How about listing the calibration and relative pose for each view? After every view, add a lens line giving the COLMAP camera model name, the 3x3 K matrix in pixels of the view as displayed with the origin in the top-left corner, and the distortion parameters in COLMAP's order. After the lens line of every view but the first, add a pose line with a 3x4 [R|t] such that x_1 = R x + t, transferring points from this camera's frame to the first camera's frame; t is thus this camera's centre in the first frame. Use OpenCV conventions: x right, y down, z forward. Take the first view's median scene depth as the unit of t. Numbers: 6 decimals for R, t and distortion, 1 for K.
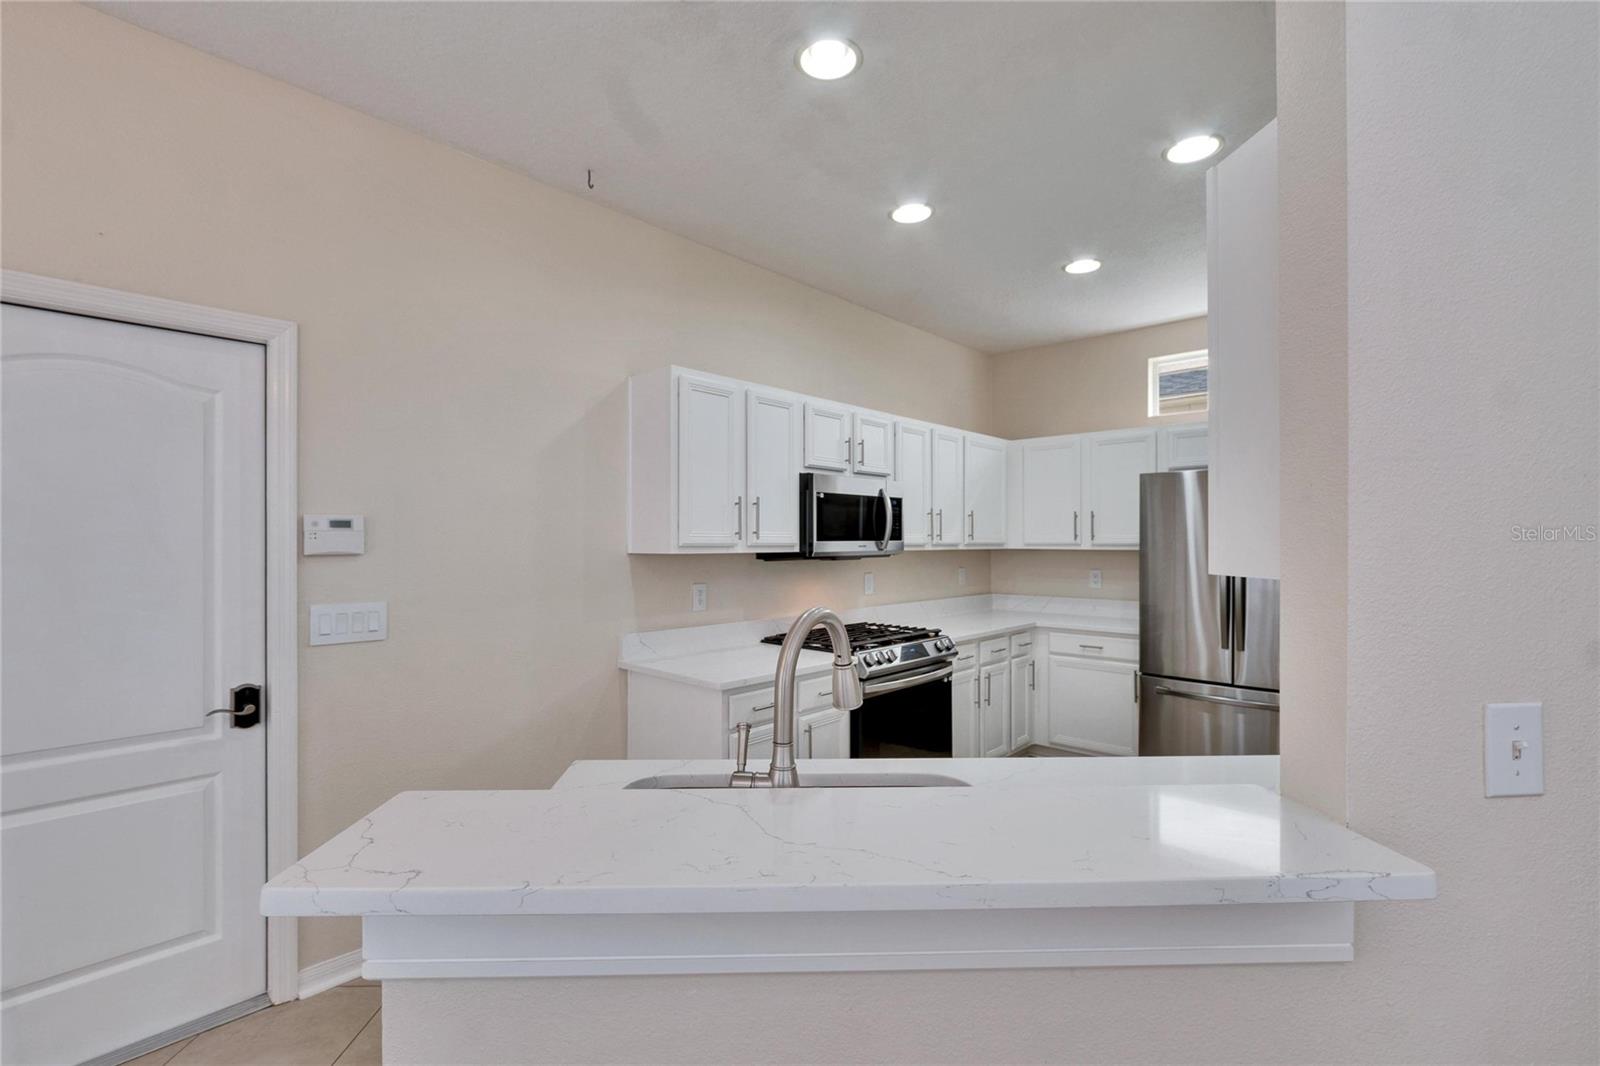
lens RADIAL K [[703.4, 0, 785.2], [0, 703.4, 538.7], [0, 0, 1]] dist [-0.004475, -0.000937]
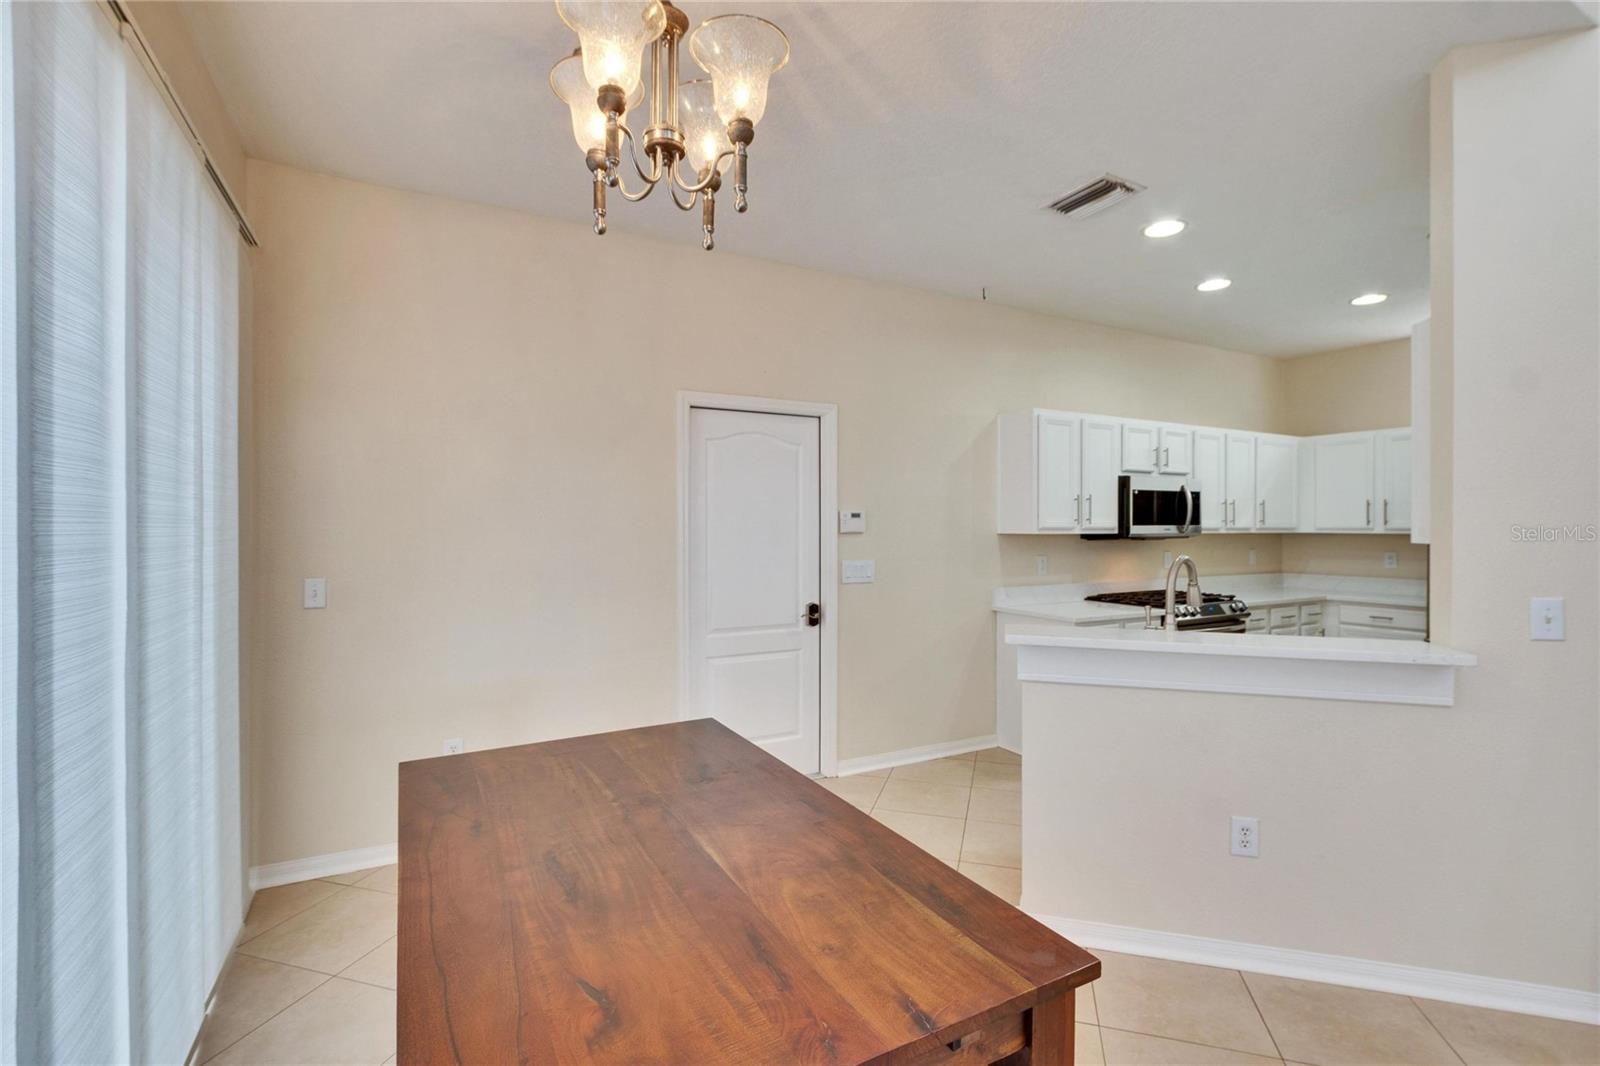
lens RADIAL K [[703.4, 0, 808.0], [0, 703.4, 527.5], [0, 0, 1]] dist [-0.004475, -0.000937]
pose [[0.951246, 0.001941, -0.308428, -0.117612], [-0.000306, 0.999986, 0.005348, 0.000173], [0.308434, -0.004993, 0.951233, -0.428926]]
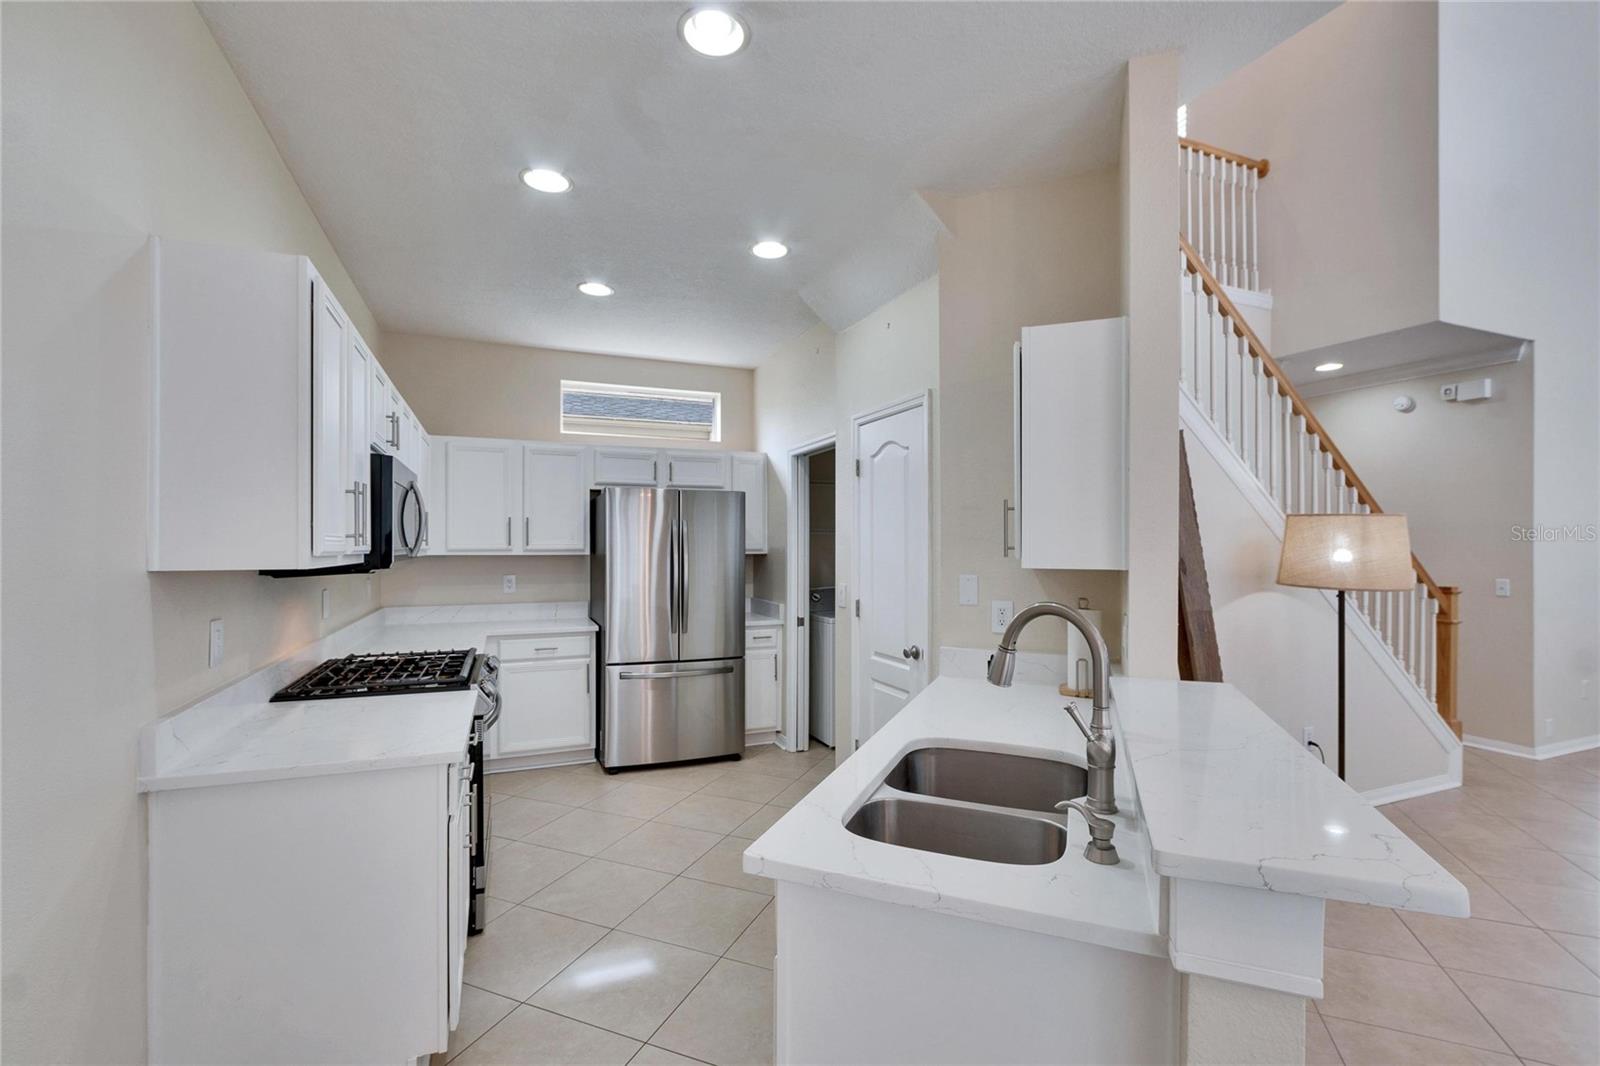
lens RADIAL K [[703.4, 0, 804.6], [0, 703.4, 547.0], [0, 0, 1]] dist [-0.004475, -0.000937]
pose [[0.395019, -0.001509, 0.918672, -0.408920], [-0.003063, 0.999991, 0.002959, -0.000548], [-0.918668, -0.003983, 0.395011, 0.269411]]
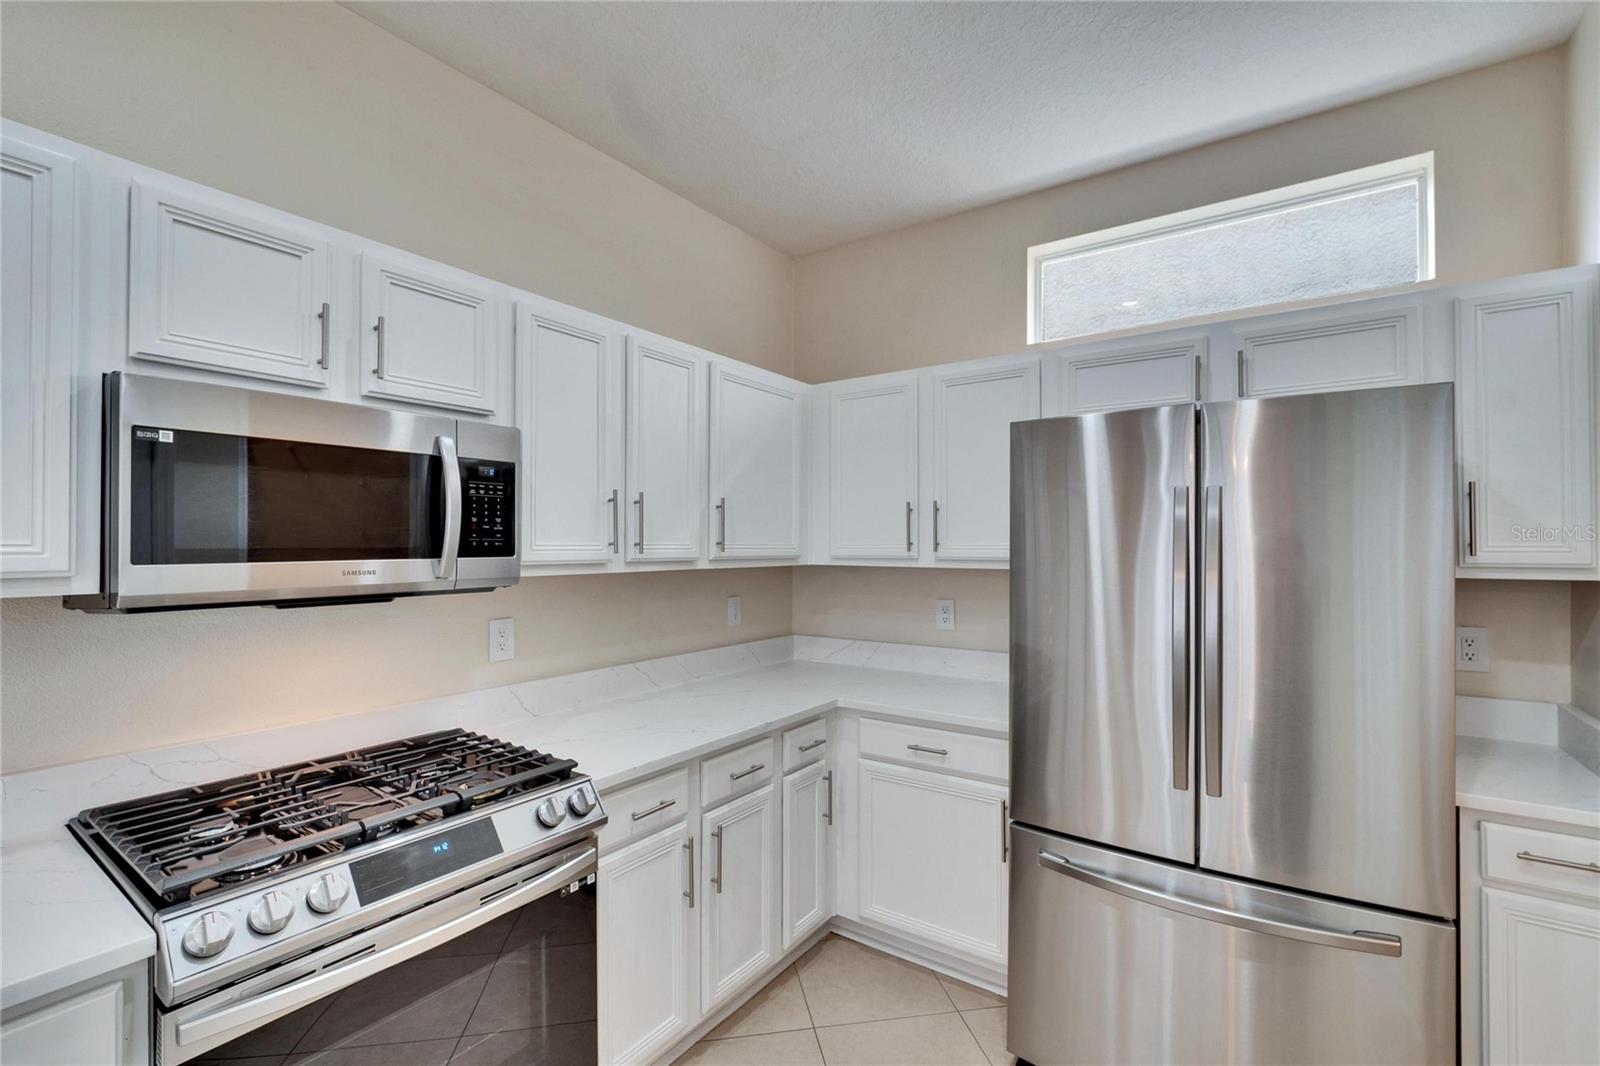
lens RADIAL K [[703.4, 0, 787.4], [0, 703.4, 540.4], [0, 0, 1]] dist [-0.004475, -0.000937]
pose [[0.989779, -0.000136, 0.142608, 0.281408], [0.000536, 0.999996, -0.002764, -0.006556], [-0.142607, 0.002812, 0.989775, 0.536063]]
